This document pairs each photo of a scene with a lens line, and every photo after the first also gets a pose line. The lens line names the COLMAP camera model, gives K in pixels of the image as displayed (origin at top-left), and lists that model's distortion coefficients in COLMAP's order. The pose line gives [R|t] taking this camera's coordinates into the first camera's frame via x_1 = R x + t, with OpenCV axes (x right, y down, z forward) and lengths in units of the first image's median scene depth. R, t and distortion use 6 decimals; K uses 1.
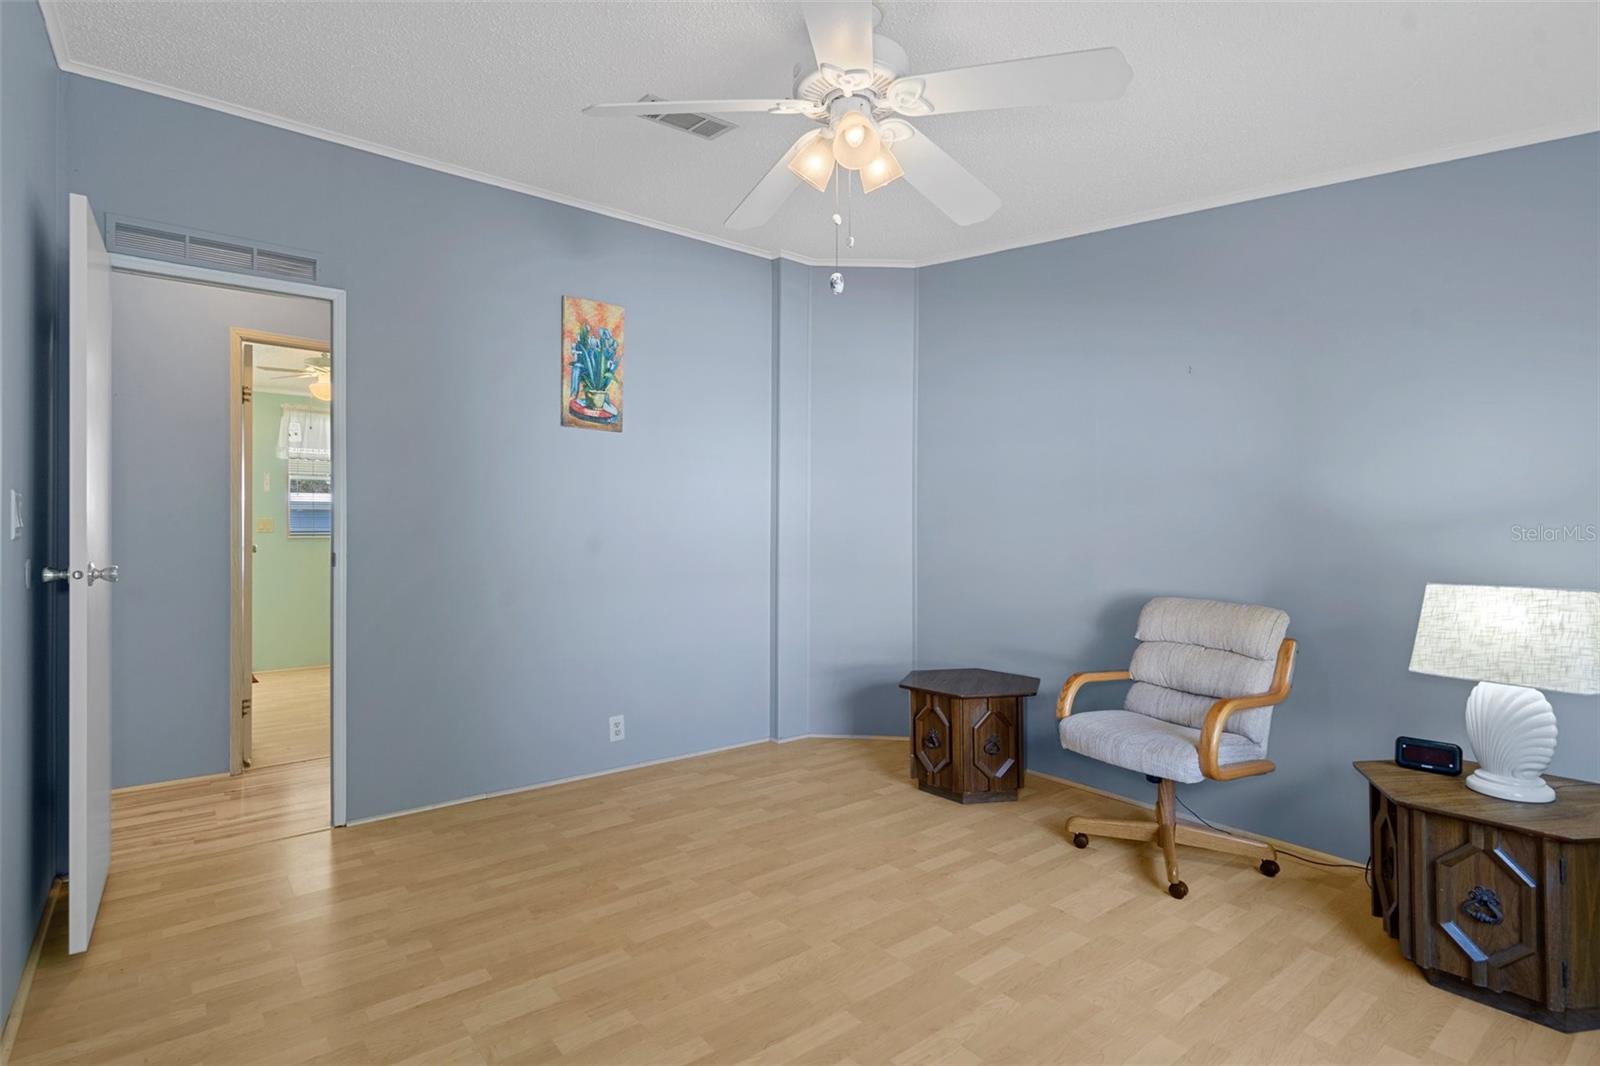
lens RADIAL K [[819.0, 0, 796.2], [0, 819.0, 530.7], [0, 0, 1]] dist [0.001323, 0.003779]
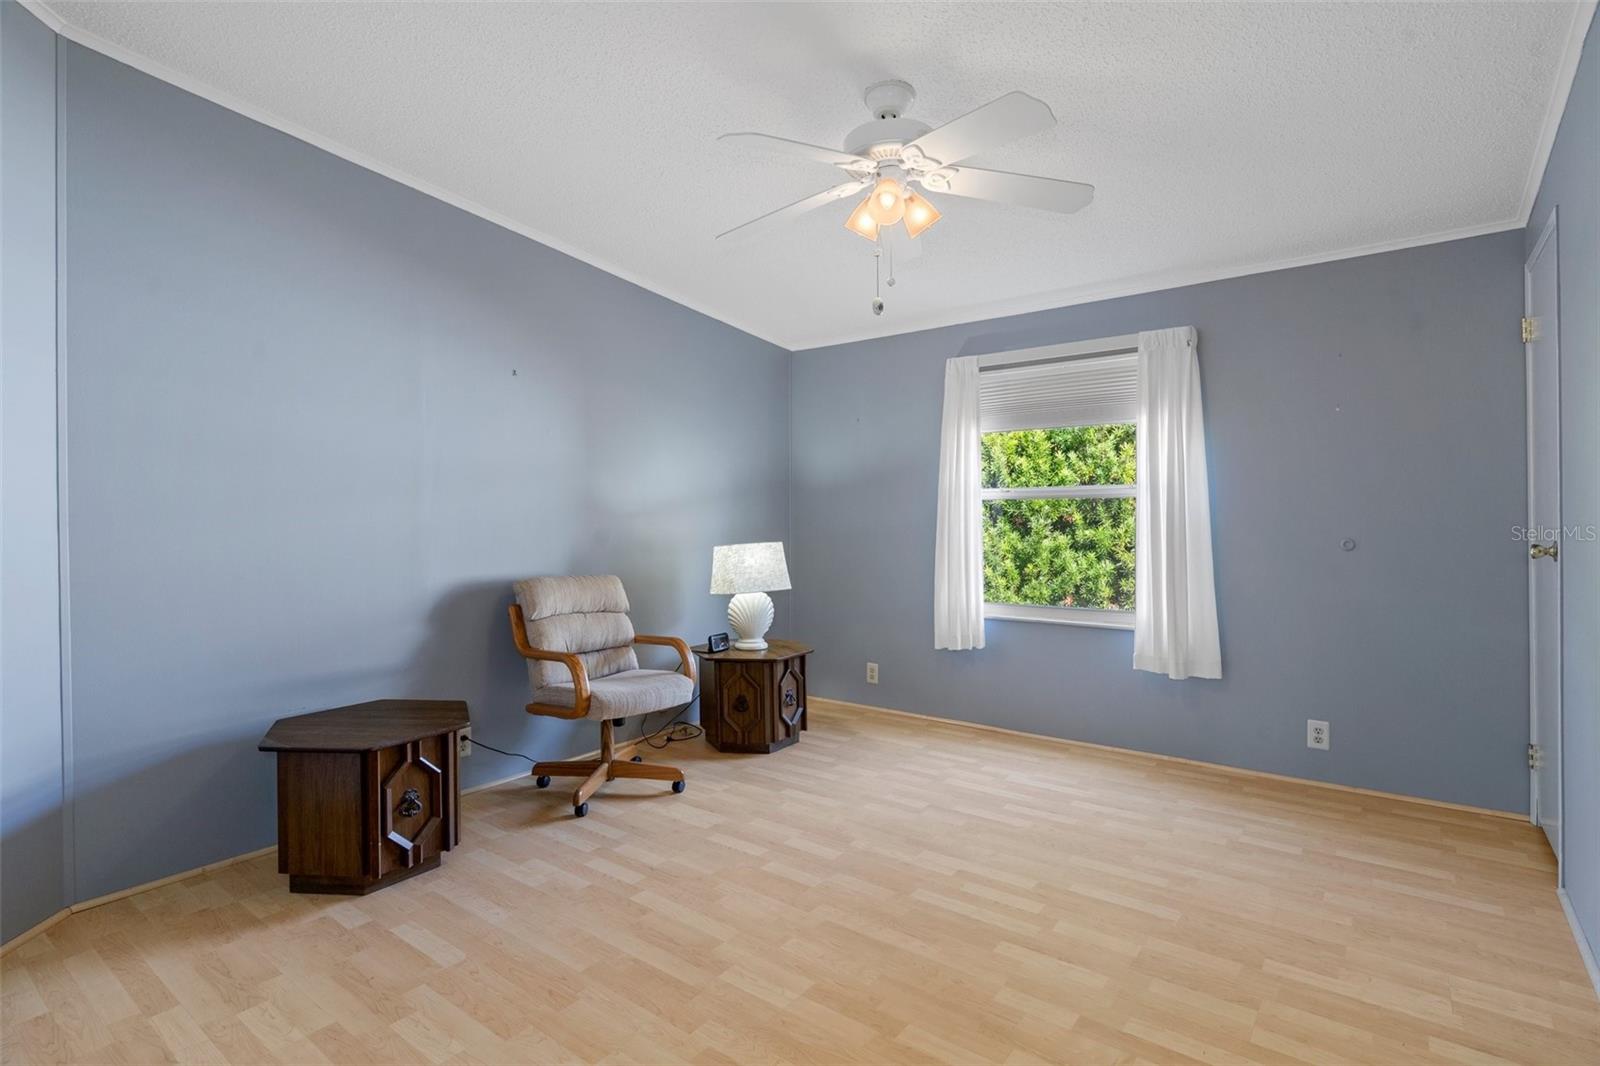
lens RADIAL K [[819.0, 0, 794.6], [0, 819.0, 518.7], [0, 0, 1]] dist [0.001323, 0.003779]
pose [[-0.276758, -0.005801, 0.960922, -0.875064], [0.005705, 0.999954, 0.007680, -0.005153], [-0.960923, 0.007607, -0.276713, 1.204594]]
